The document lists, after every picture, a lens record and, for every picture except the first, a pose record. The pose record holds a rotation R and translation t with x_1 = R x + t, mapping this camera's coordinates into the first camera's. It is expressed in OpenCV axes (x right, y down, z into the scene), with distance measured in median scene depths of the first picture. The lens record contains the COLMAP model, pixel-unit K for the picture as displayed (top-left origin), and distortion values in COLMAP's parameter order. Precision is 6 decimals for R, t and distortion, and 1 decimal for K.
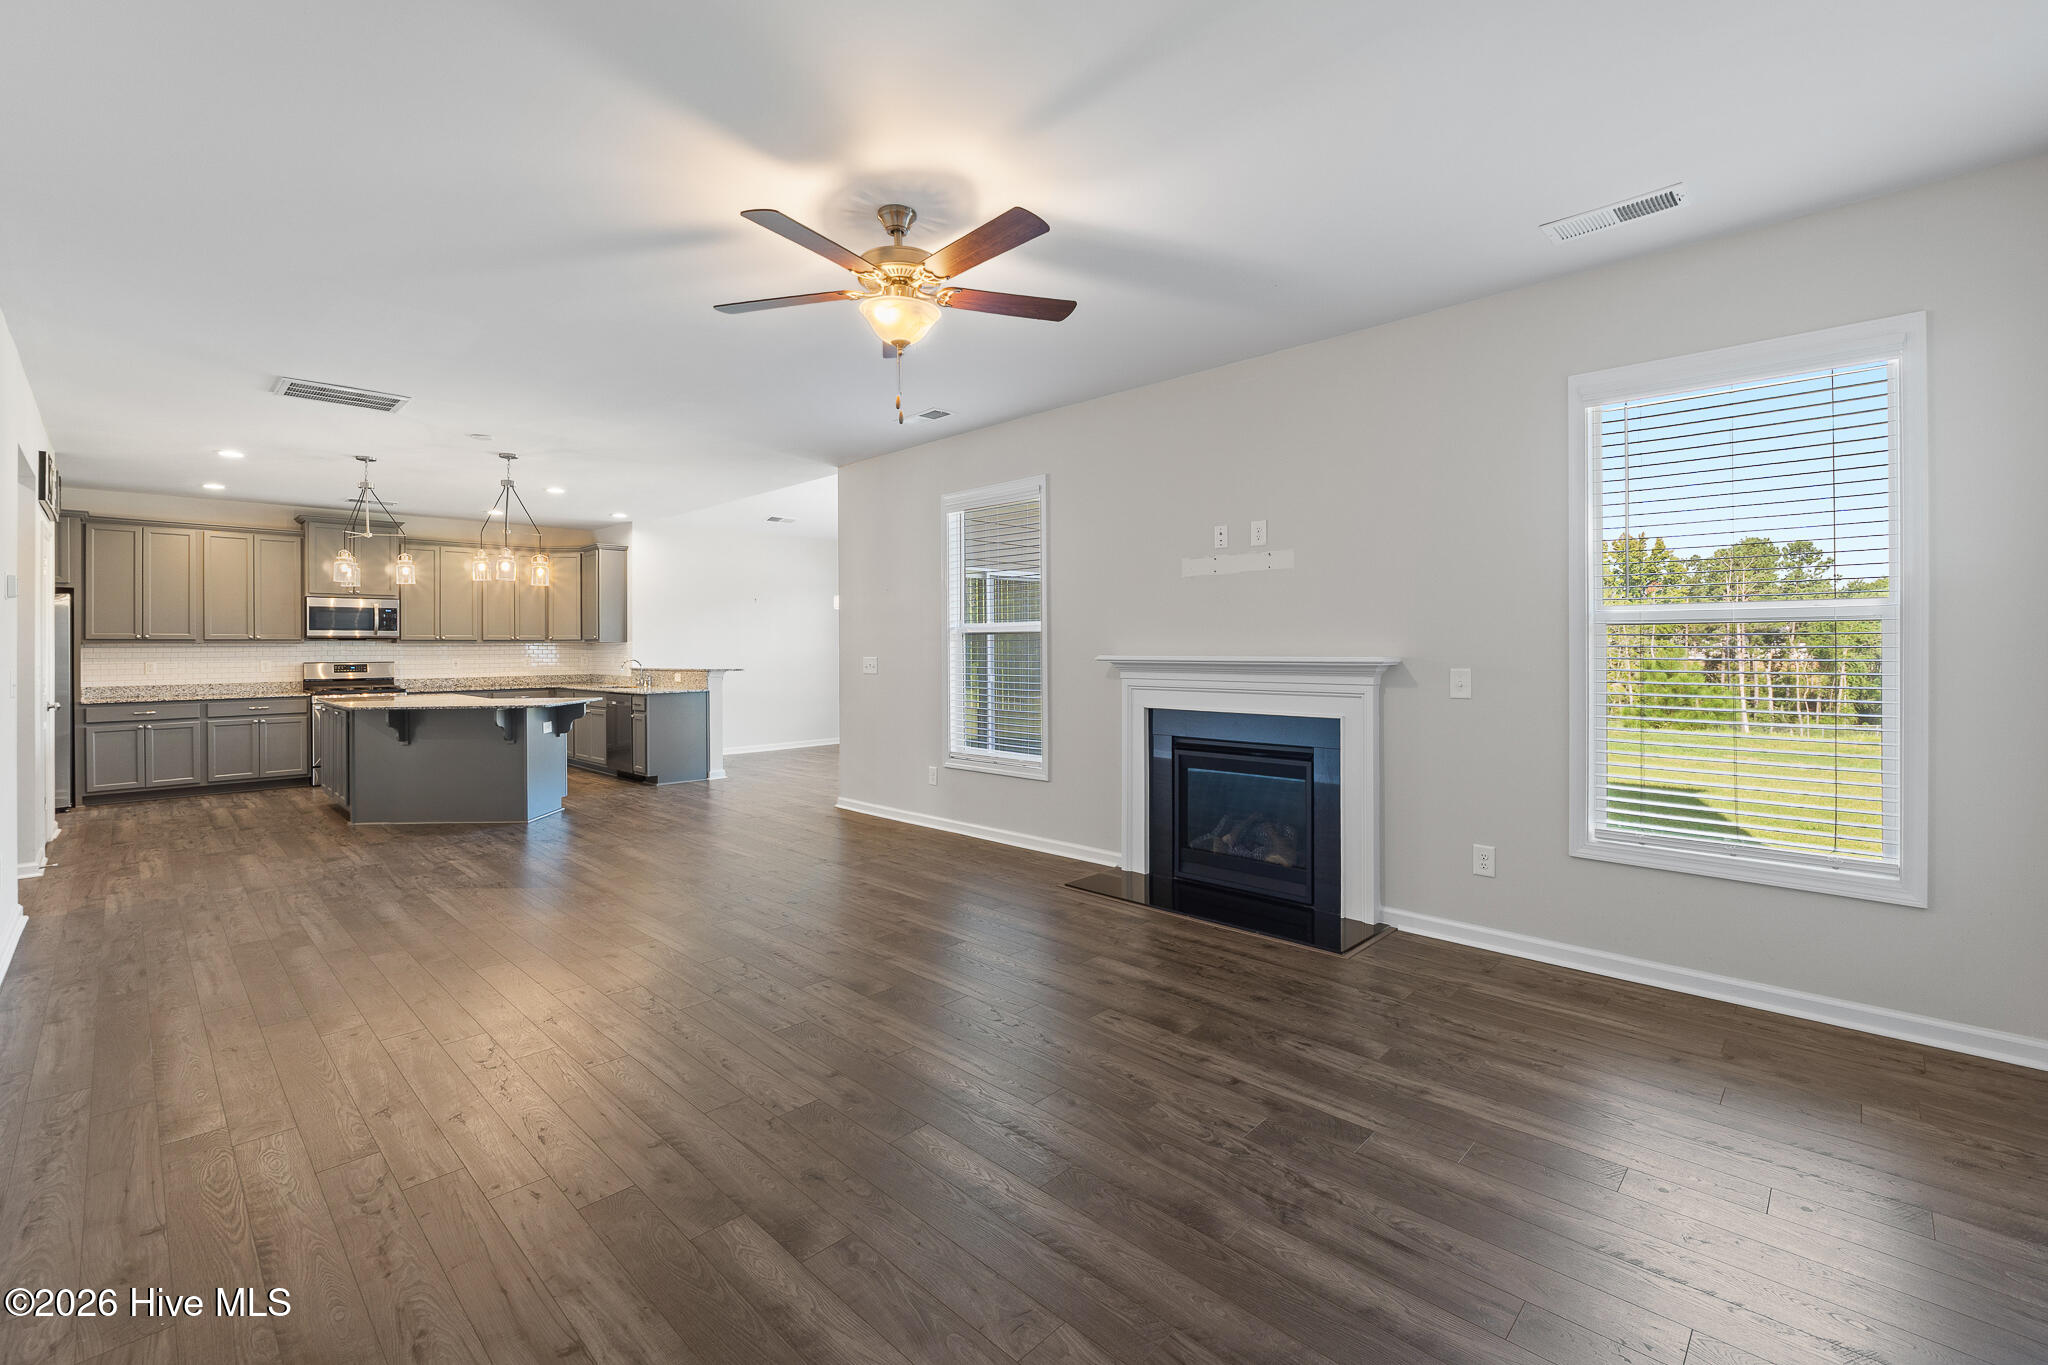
lens RADIAL K [[858.6, 0, 994.9], [0, 858.6, 649.6], [0, 0, 1]] dist [-0.007277, 0.000015]
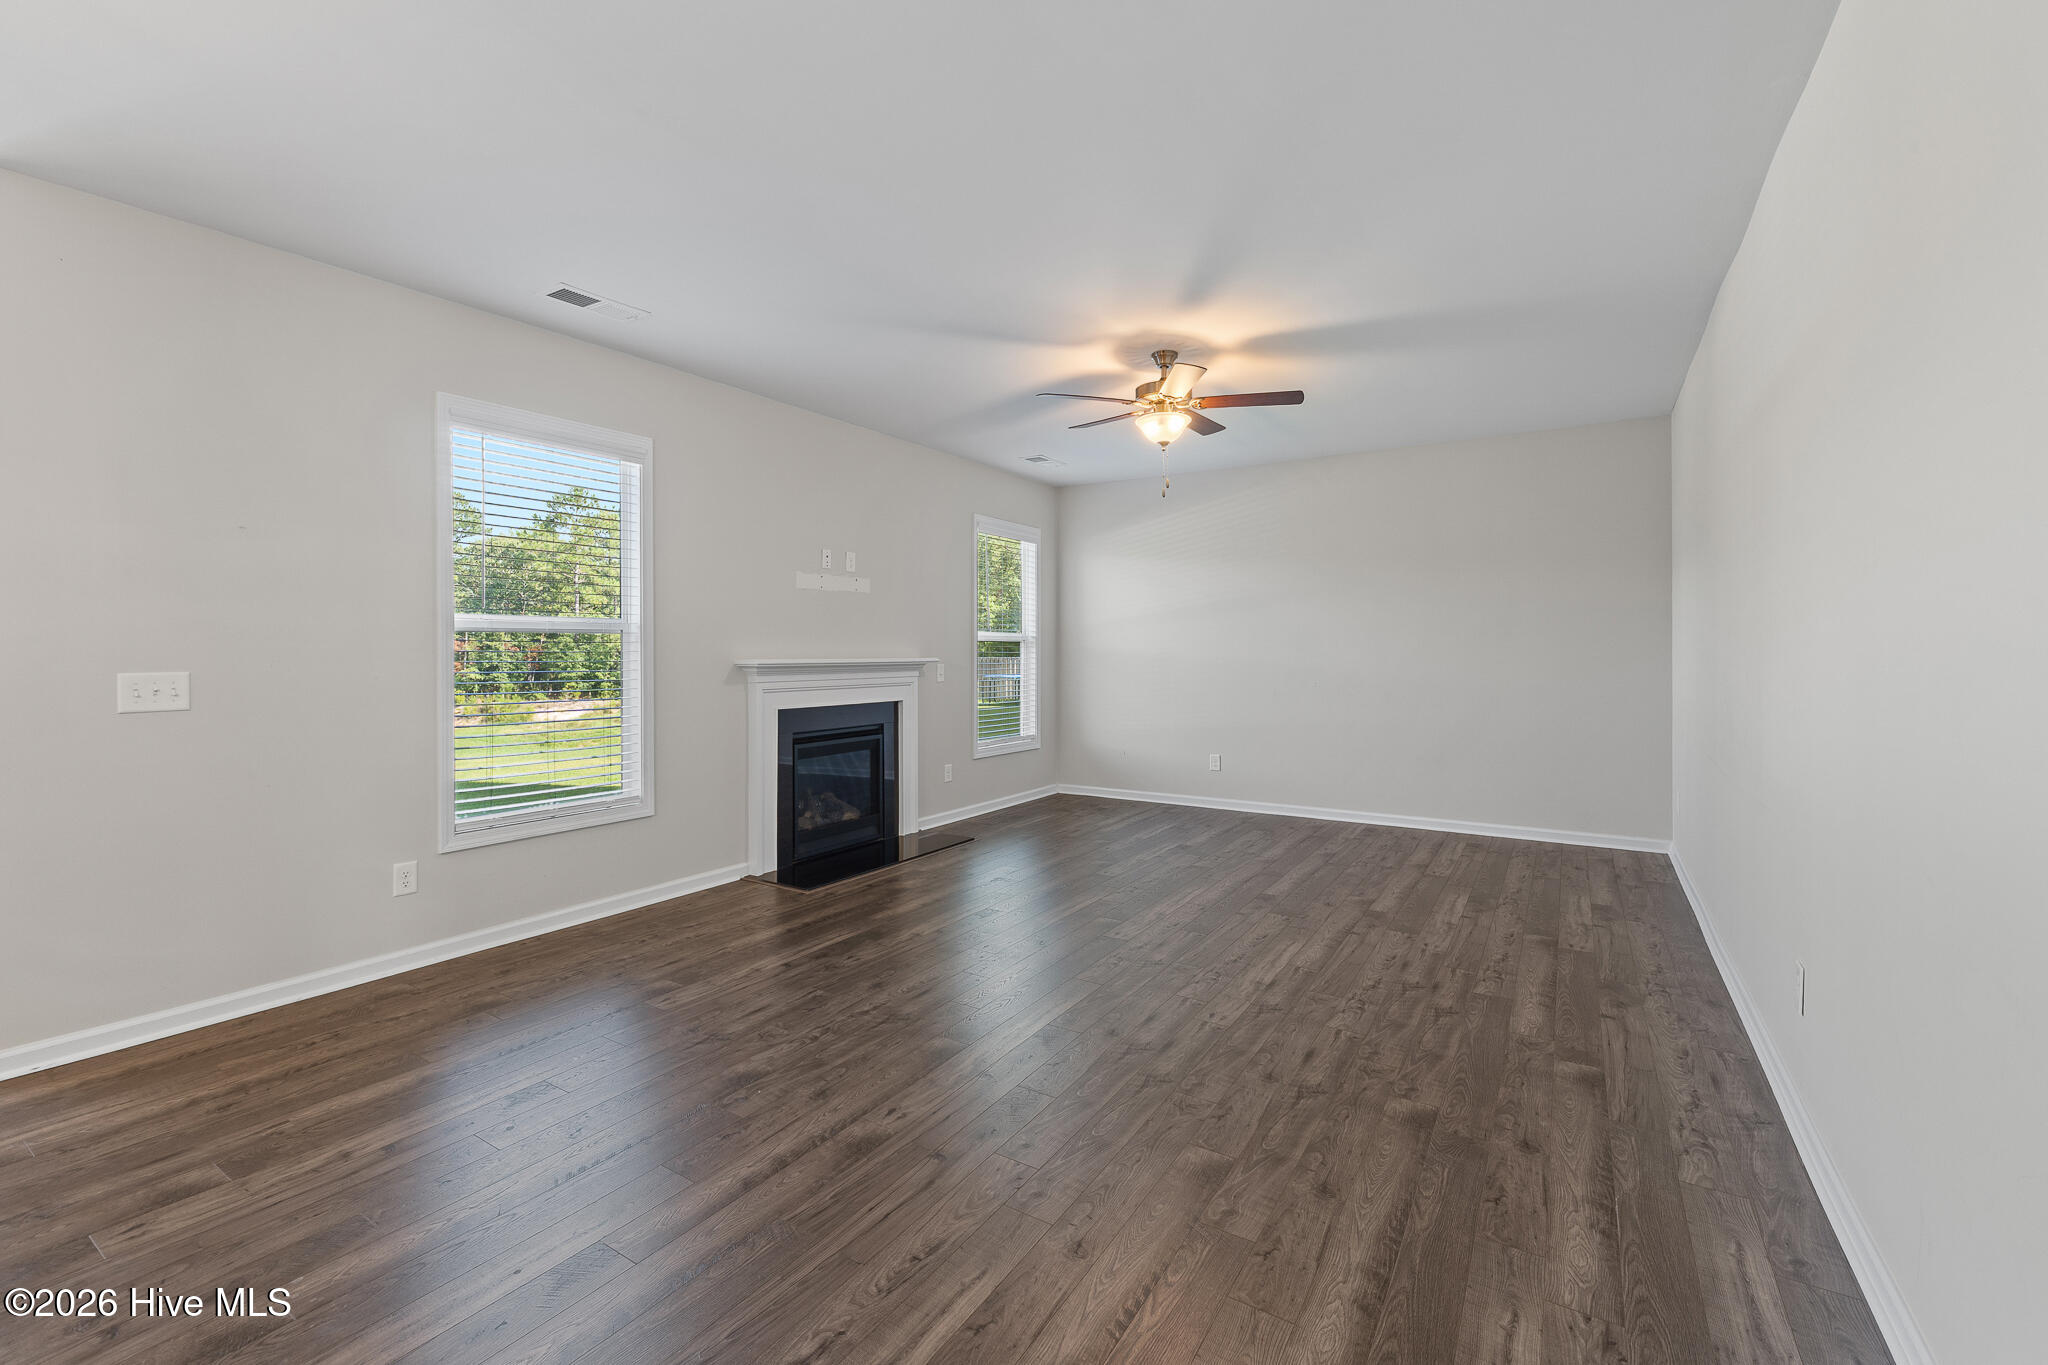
lens RADIAL K [[858.6, 0, 1017.2], [0, 858.6, 654.9], [0, 0, 1]] dist [-0.007277, 0.000015]
pose [[-0.199947, 0.001859, 0.979805, -1.021786], [0.005830, 0.999983, -0.000708, 0.004417], [-0.979789, 0.005571, -0.199954, 1.048329]]
